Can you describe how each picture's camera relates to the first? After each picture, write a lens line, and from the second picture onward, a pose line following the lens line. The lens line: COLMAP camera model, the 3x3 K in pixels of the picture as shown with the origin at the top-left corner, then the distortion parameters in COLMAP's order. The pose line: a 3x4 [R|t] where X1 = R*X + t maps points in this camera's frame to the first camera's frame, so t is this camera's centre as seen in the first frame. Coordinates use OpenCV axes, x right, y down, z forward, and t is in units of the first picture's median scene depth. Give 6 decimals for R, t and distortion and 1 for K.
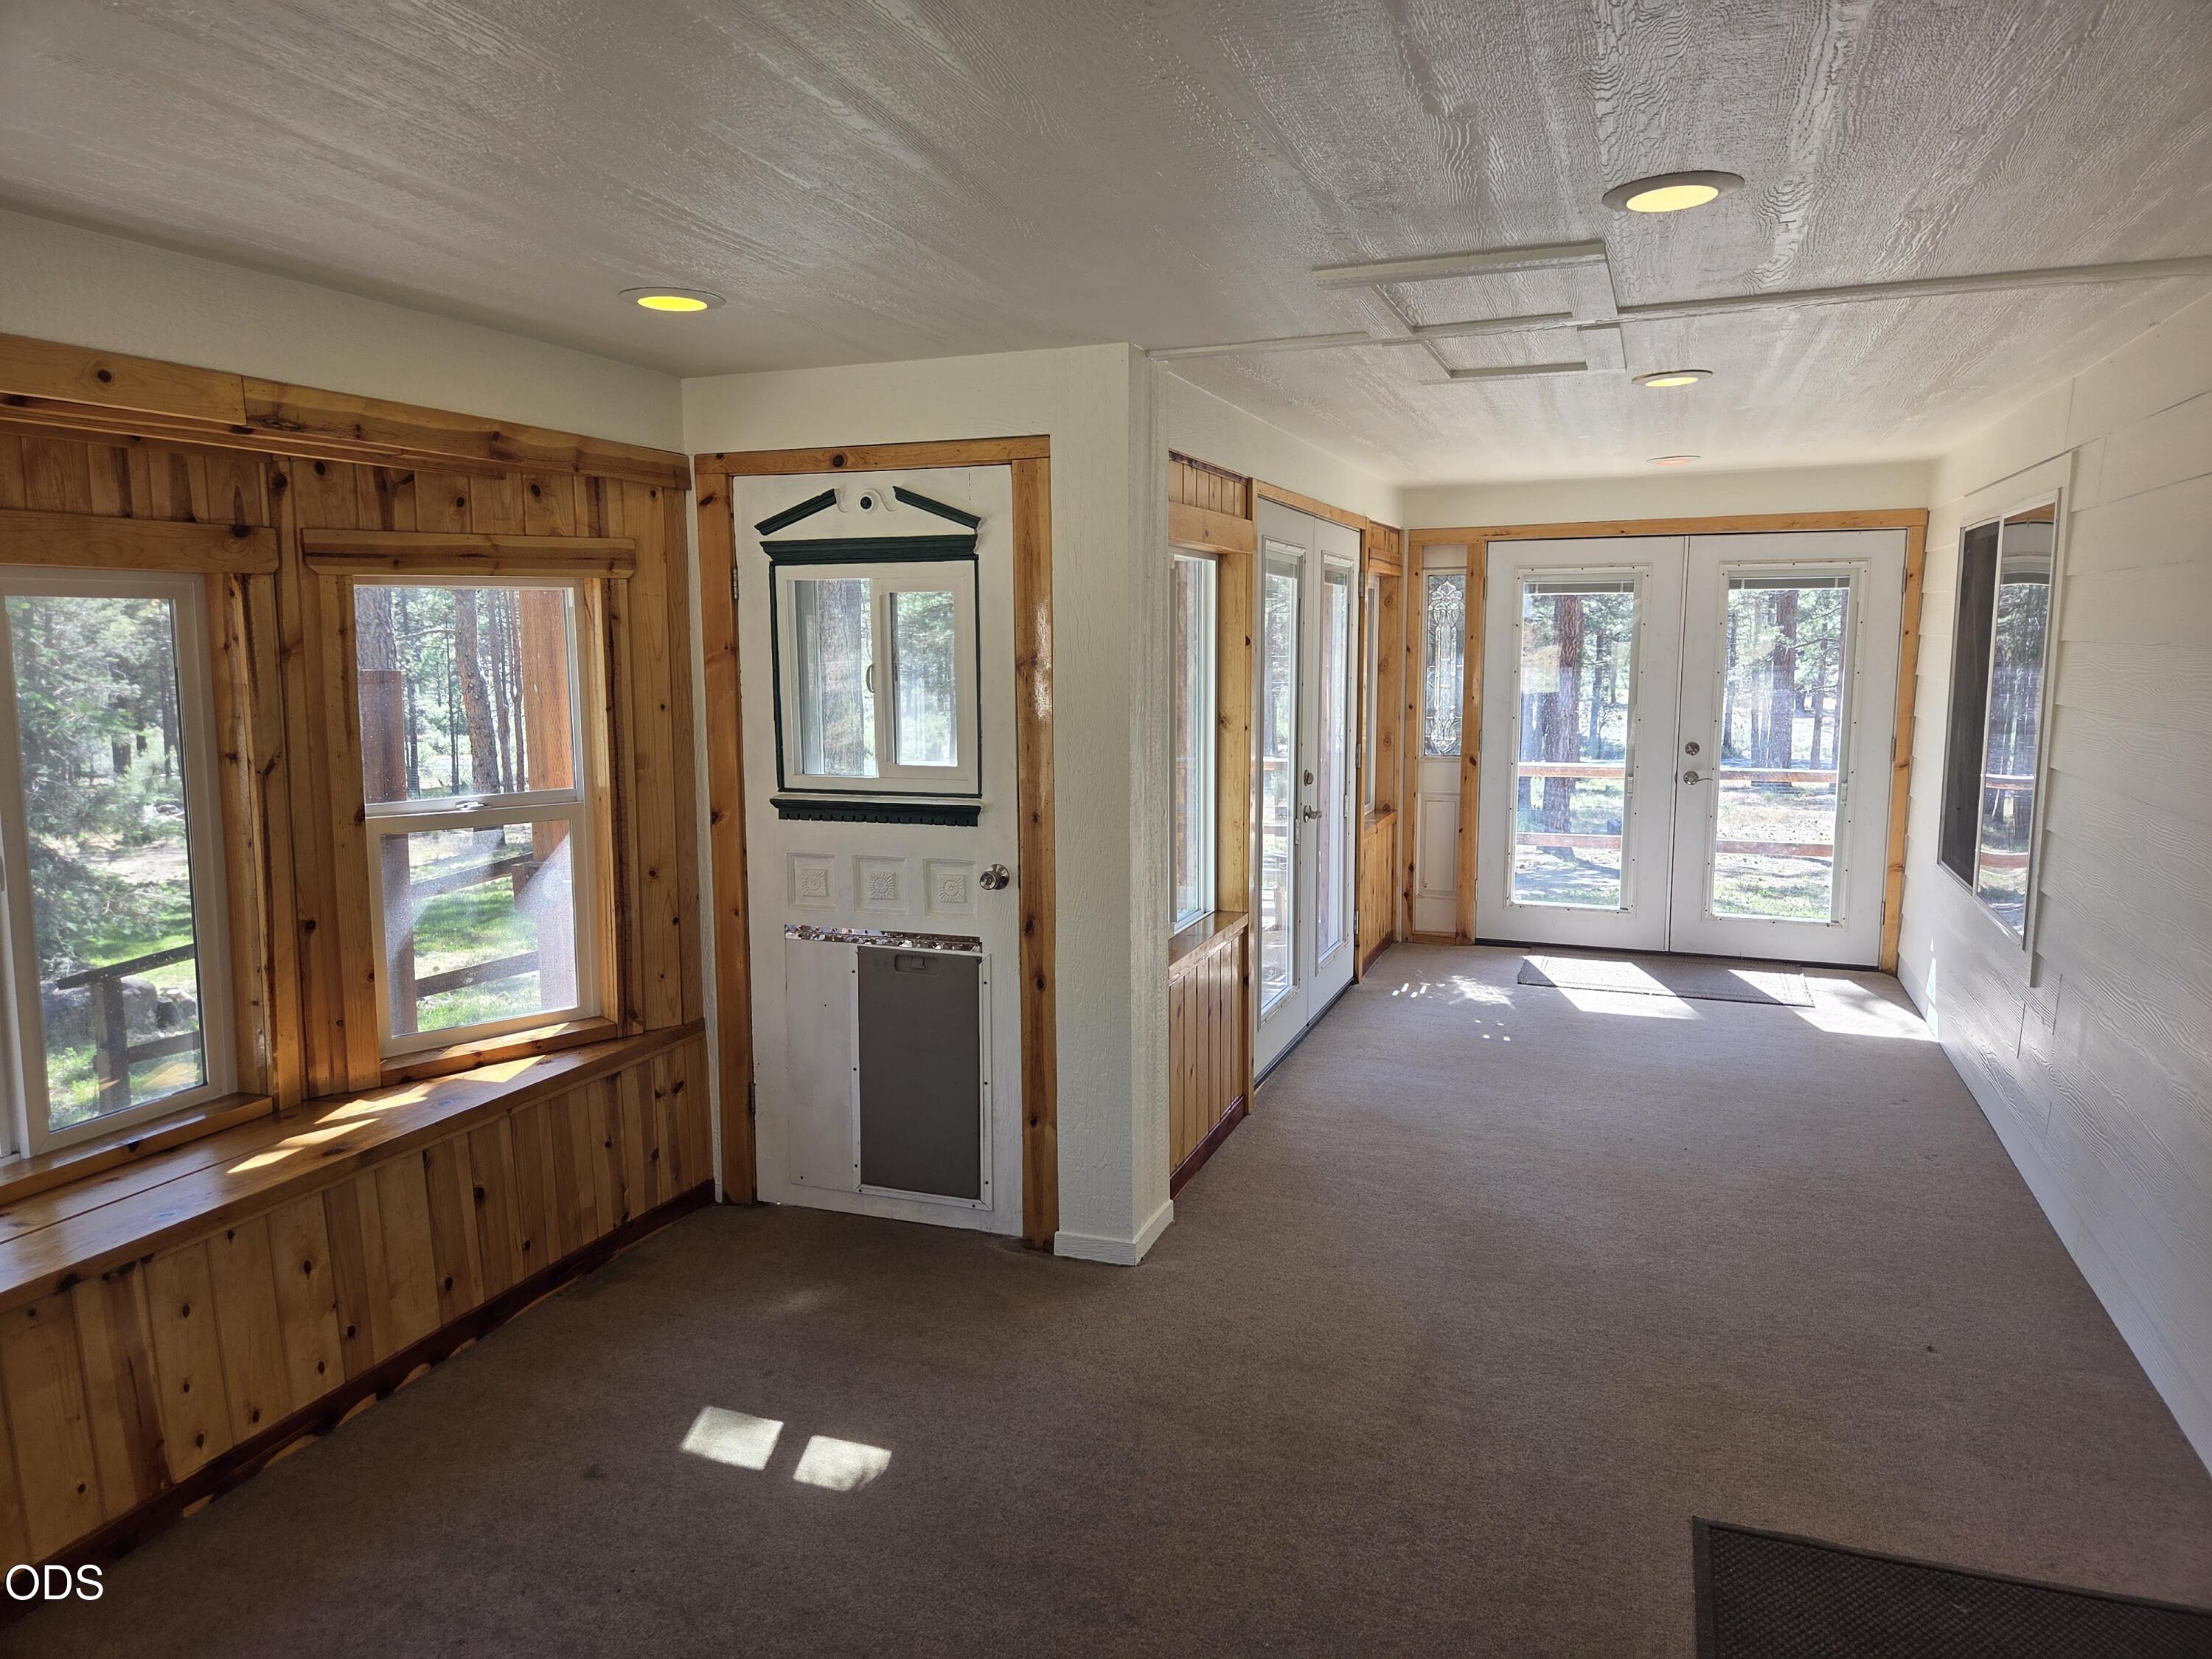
lens RADIAL K [[1486.4, 0, 1103.2], [0, 1486.4, 824.4], [0, 0, 1]] dist [0.058873, -0.047836]
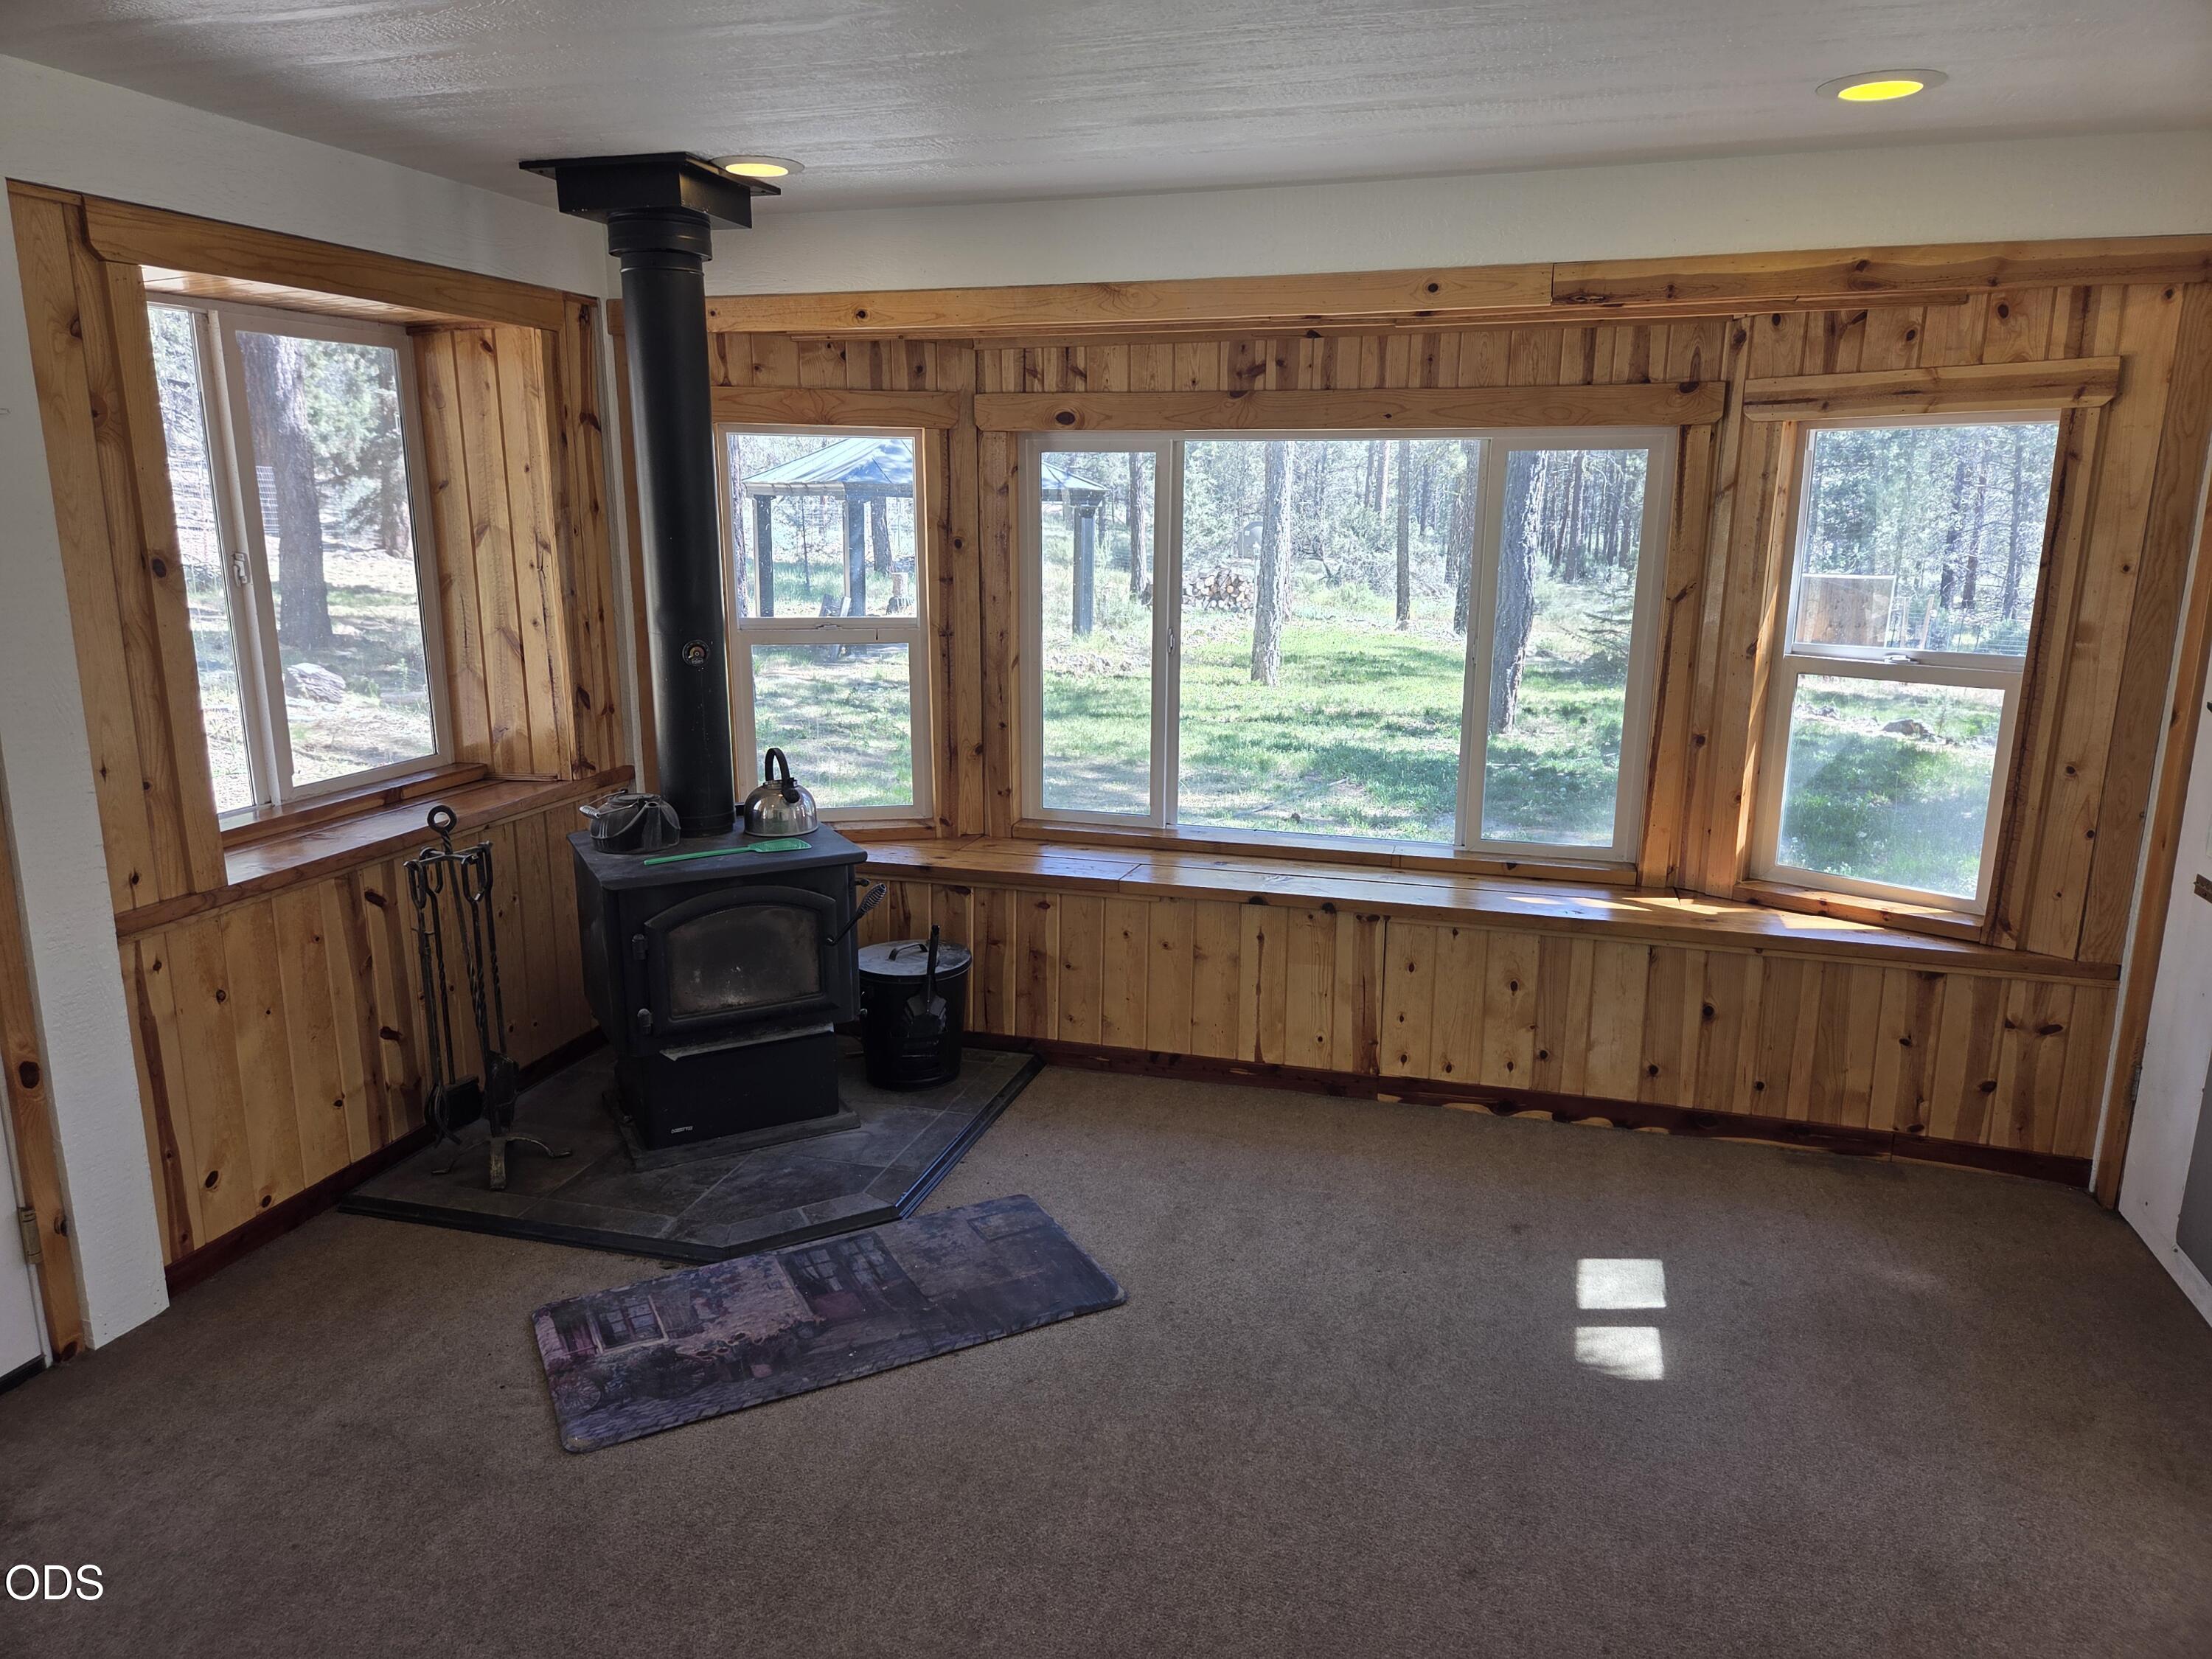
lens RADIAL K [[1486.4, 0, 1095.8], [0, 1486.4, 830.2], [0, 0, 1]] dist [0.058873, -0.047836]
pose [[0.066847, 0.229833, -0.970932, 0.561060], [-0.130622, 0.966749, 0.219850, -0.056417], [0.989176, 0.112128, 0.094645, 0.451522]]
